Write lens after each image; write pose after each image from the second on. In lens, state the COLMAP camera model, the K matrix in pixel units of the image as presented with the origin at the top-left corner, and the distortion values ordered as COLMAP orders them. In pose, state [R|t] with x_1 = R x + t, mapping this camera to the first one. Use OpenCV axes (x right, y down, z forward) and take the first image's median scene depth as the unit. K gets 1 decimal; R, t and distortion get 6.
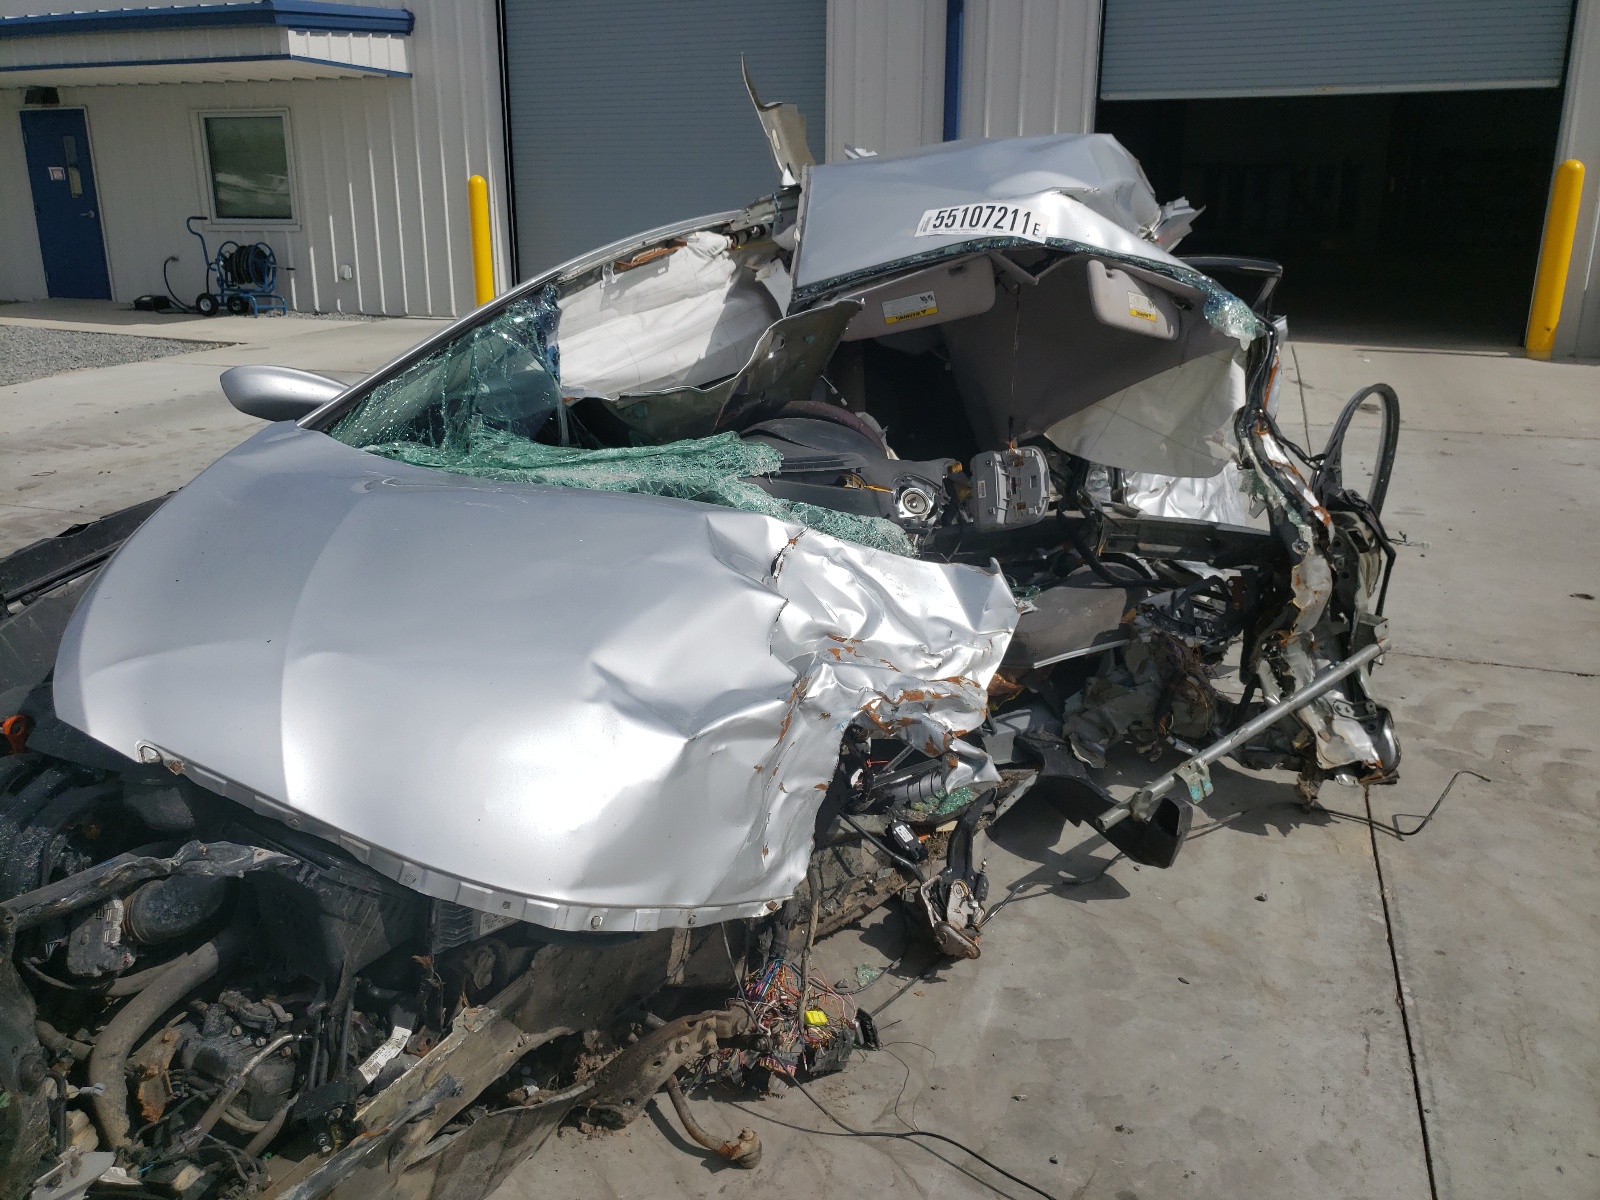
lens RADIAL K [[1226.5, 0, 788.0], [0, 1226.5, 566.2], [0, 0, 1]] dist [0.036233, -0.005040]
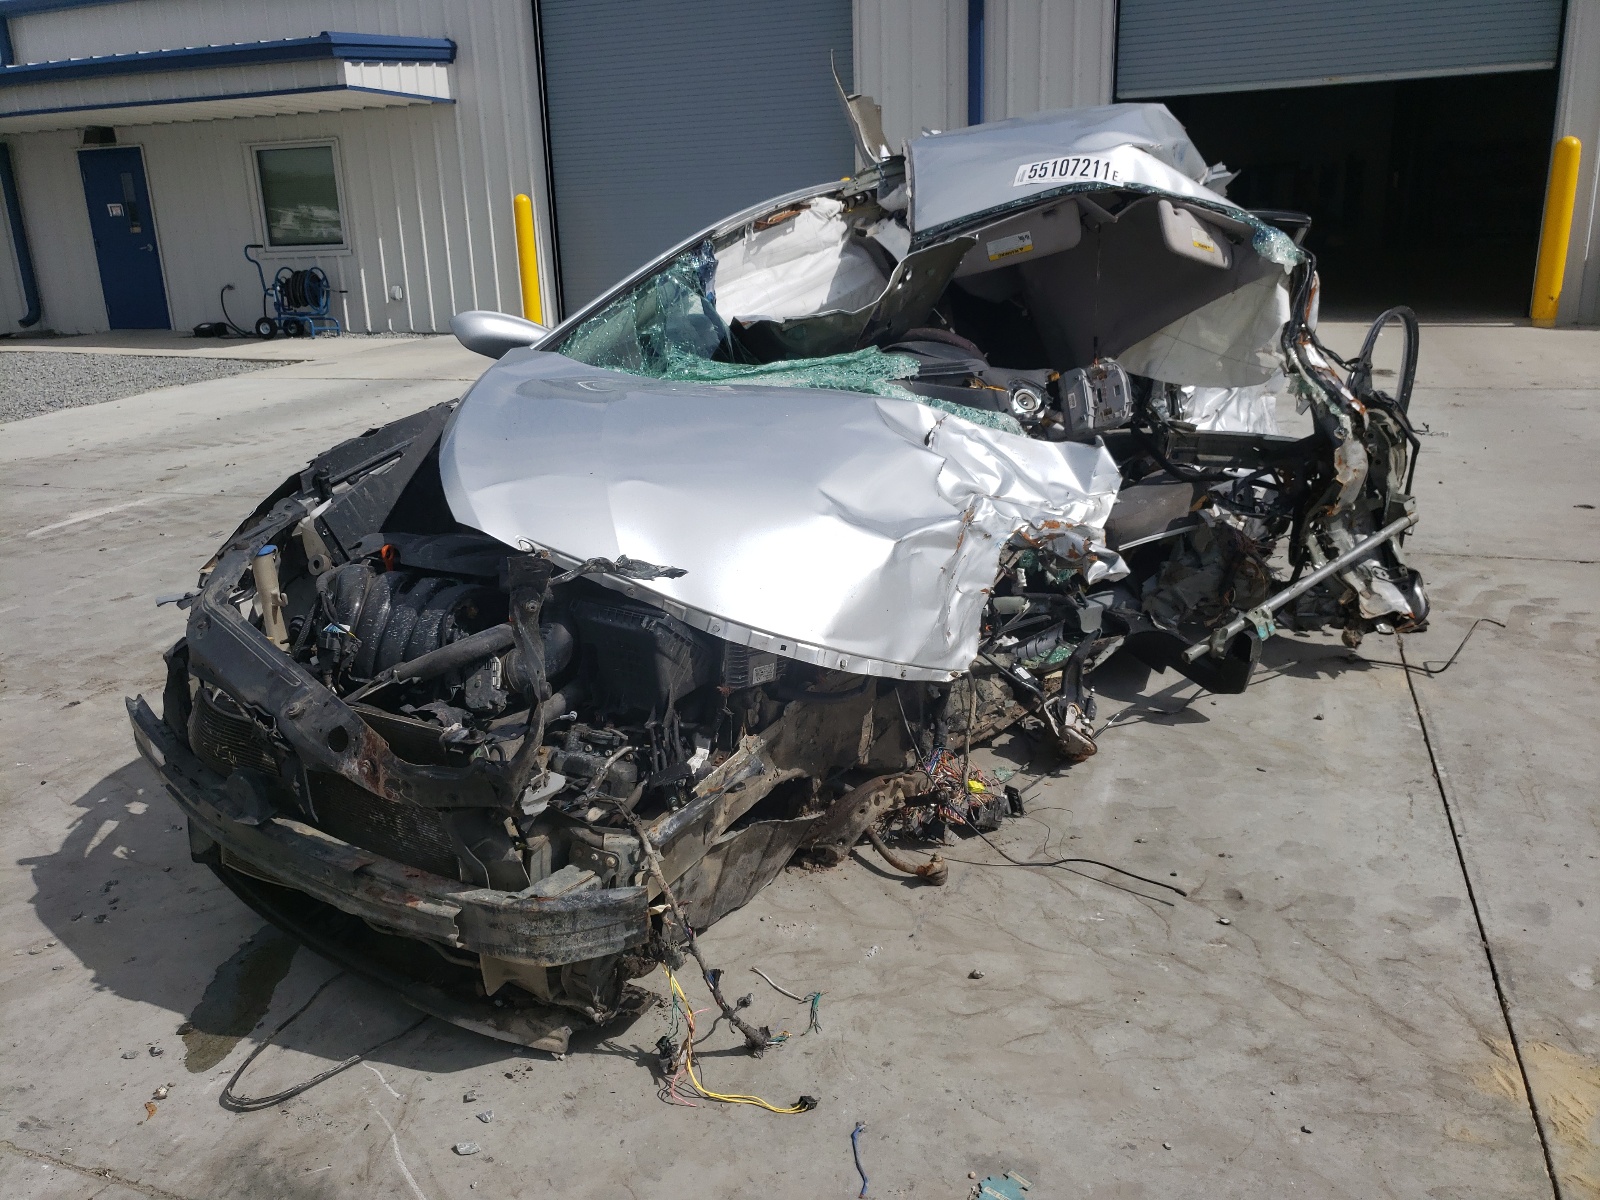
lens RADIAL K [[1226.5, 0, 791.1], [0, 1226.5, 592.2], [0, 0, 1]] dist [0.036233, -0.005040]
pose [[0.999421, -0.033241, -0.007239, -0.119230], [0.033254, 0.999445, 0.001702, 0.121046], [0.007179, -0.001942, 0.999972, -0.212798]]
